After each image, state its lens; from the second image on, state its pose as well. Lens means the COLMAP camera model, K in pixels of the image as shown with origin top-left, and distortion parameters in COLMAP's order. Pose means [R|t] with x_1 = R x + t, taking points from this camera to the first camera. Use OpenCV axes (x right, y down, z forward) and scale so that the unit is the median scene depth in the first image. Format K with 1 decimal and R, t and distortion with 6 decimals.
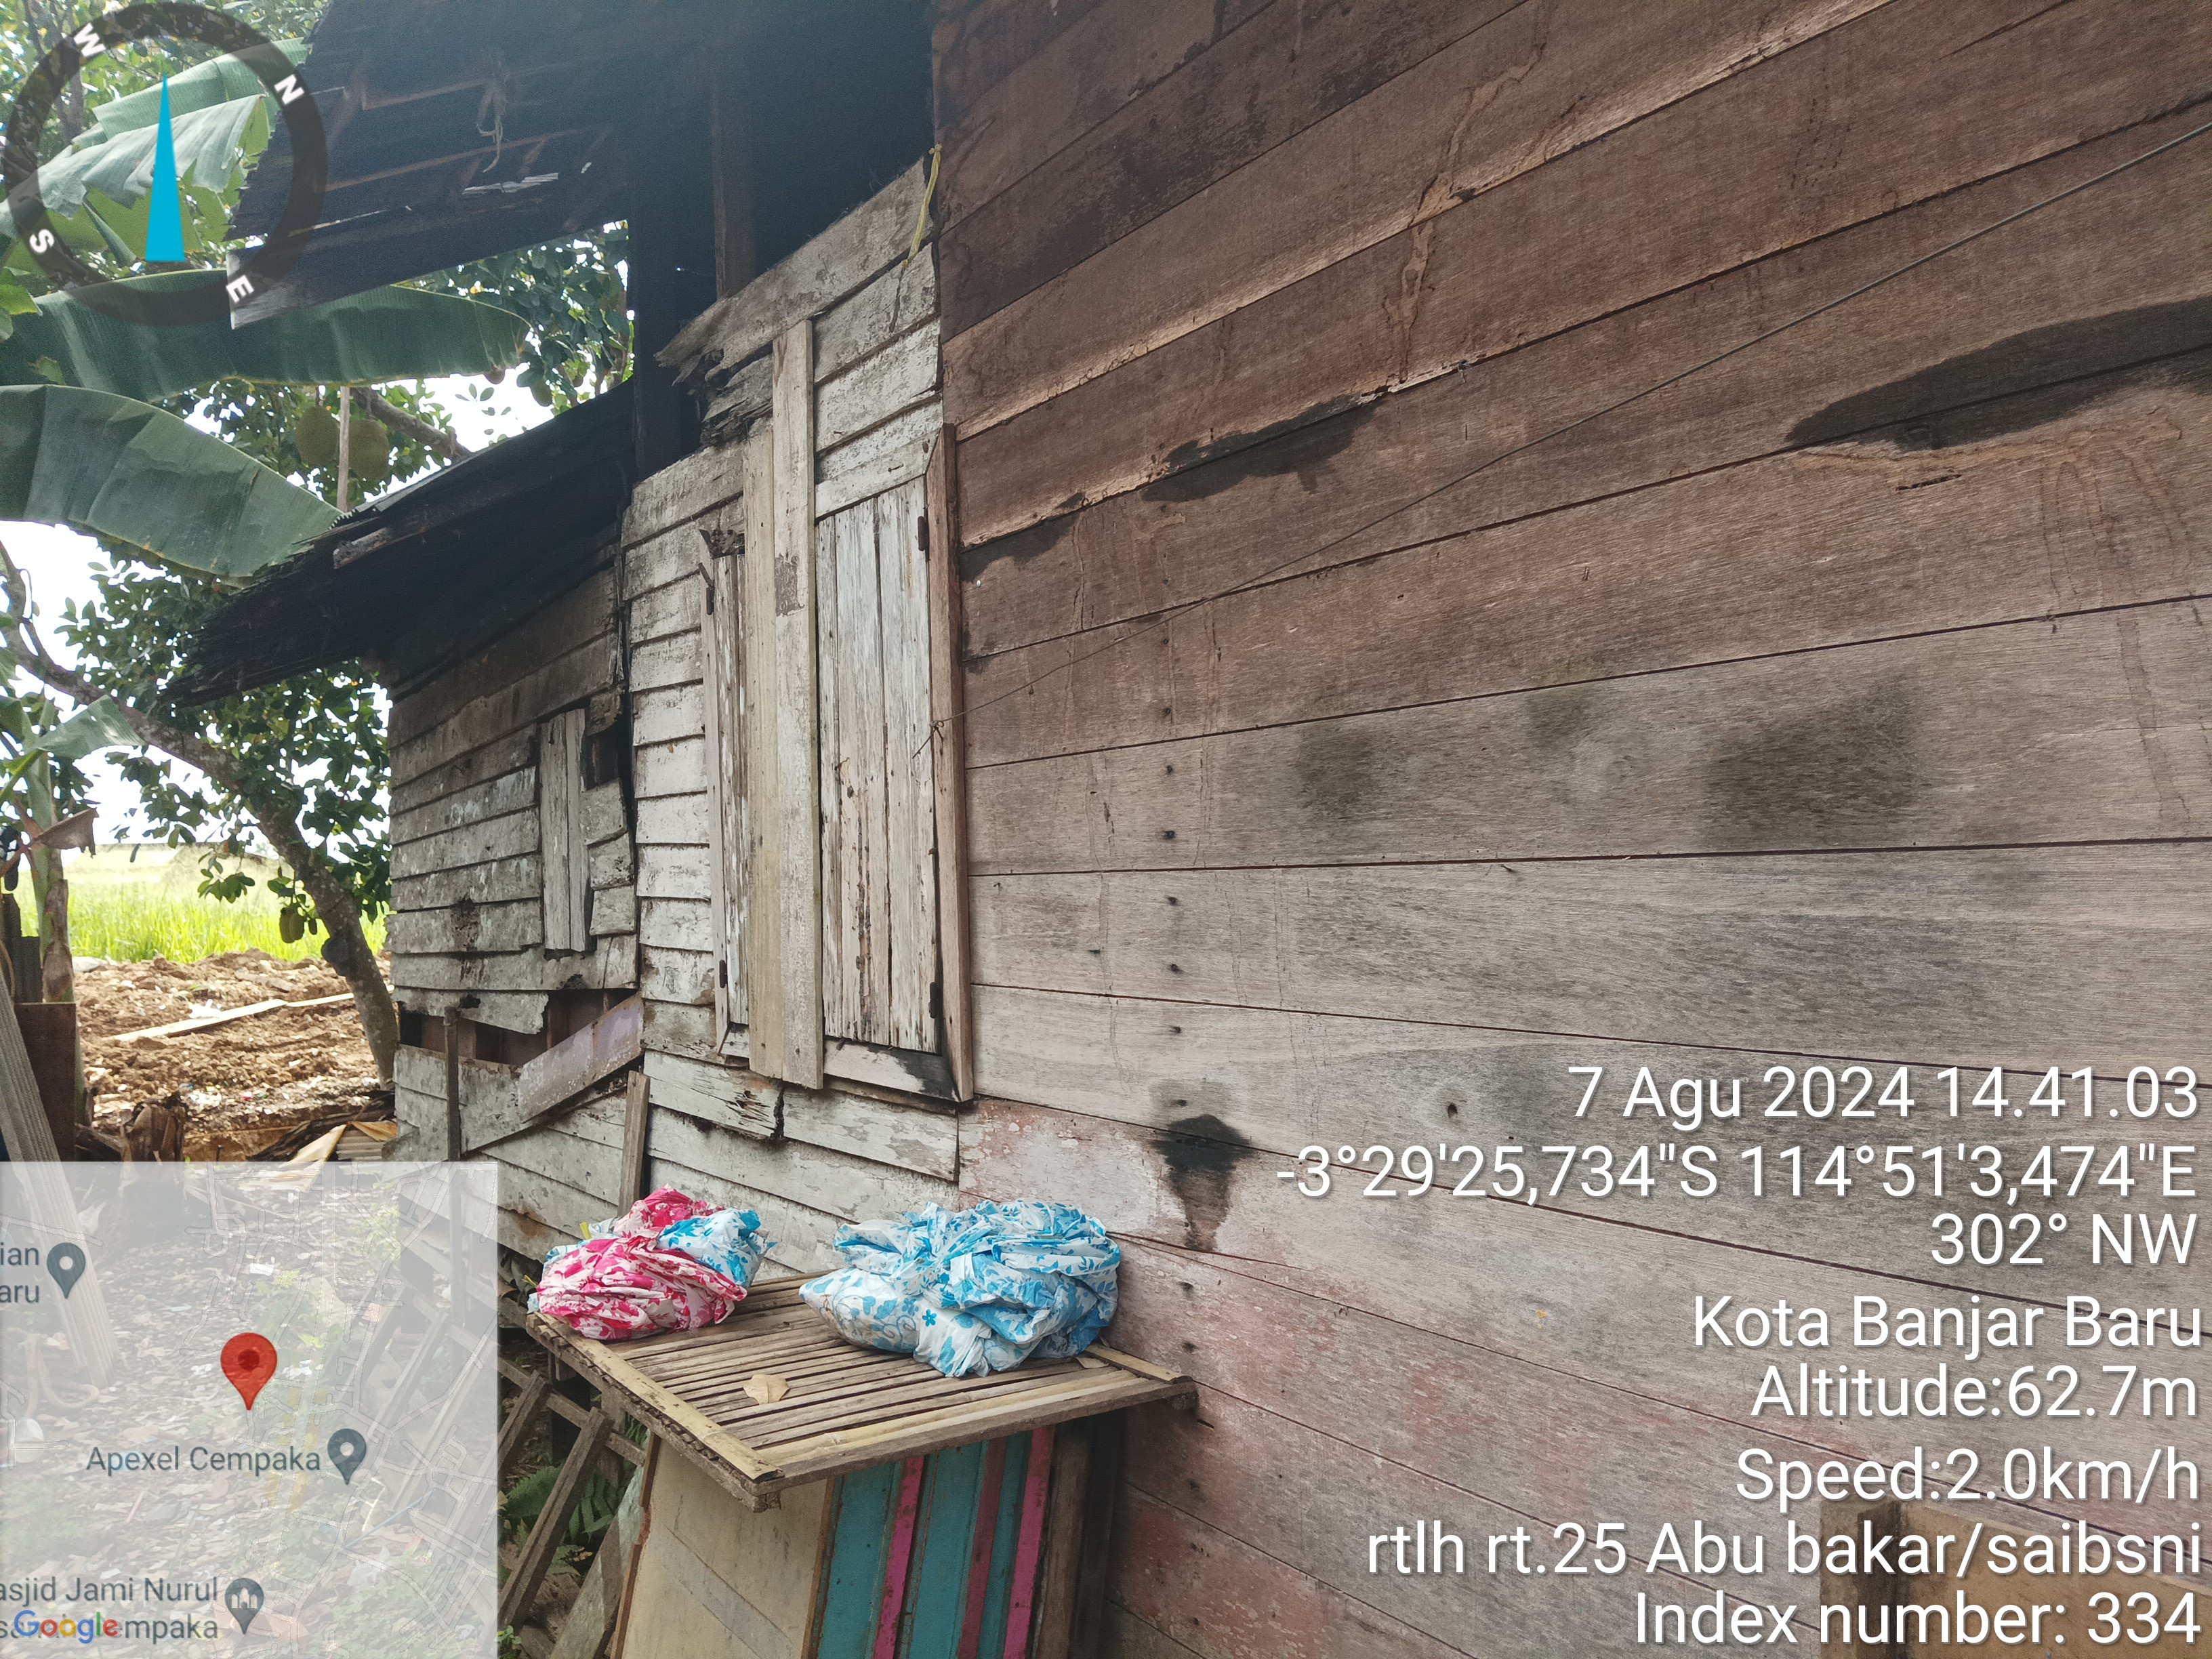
lens RADIAL K [[1674.8, 0, 1109.3], [0, 1674.8, 833.2], [0, 0, 1]] dist [-0.005936, -0.011823]
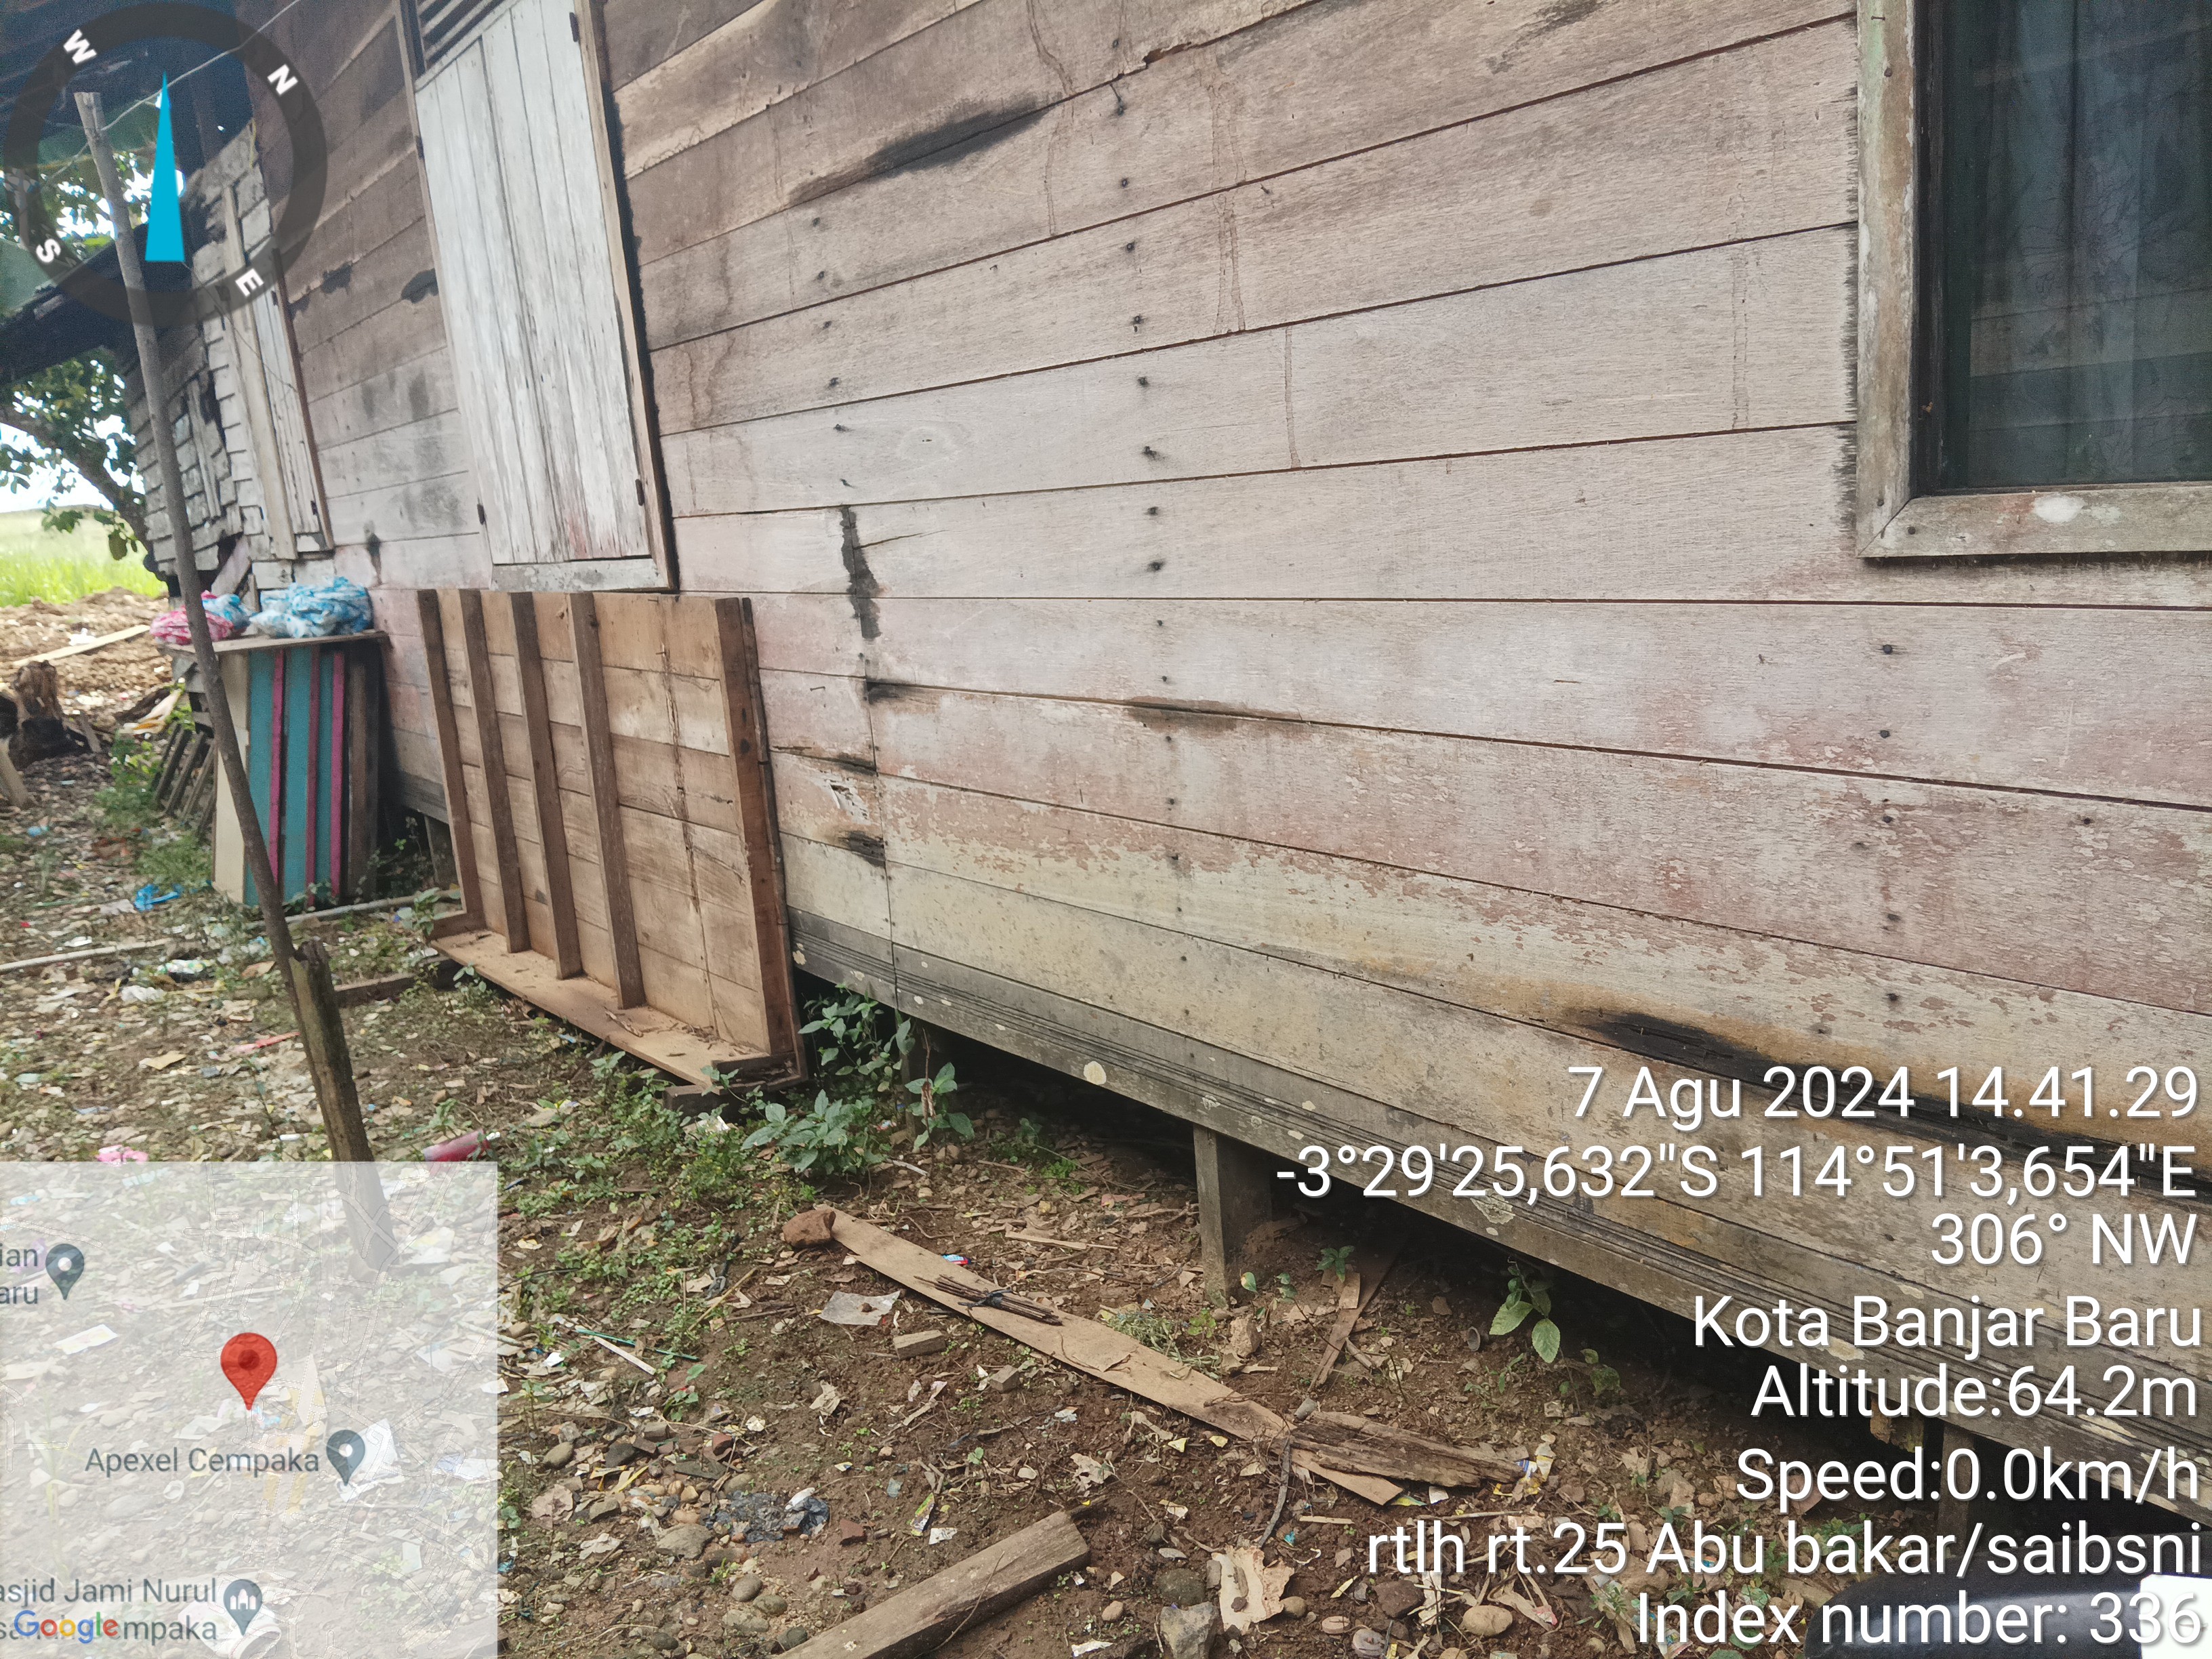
lens RADIAL K [[1674.8, 0, 1101.9], [0, 1674.8, 831.8], [0, 0, 1]] dist [-0.005936, -0.011823]
pose [[0.996958, -0.072236, 0.029264, 0.228209], [0.063549, 0.970788, 0.231372, 0.017885], [-0.045122, -0.228808, 0.972425, -0.363848]]
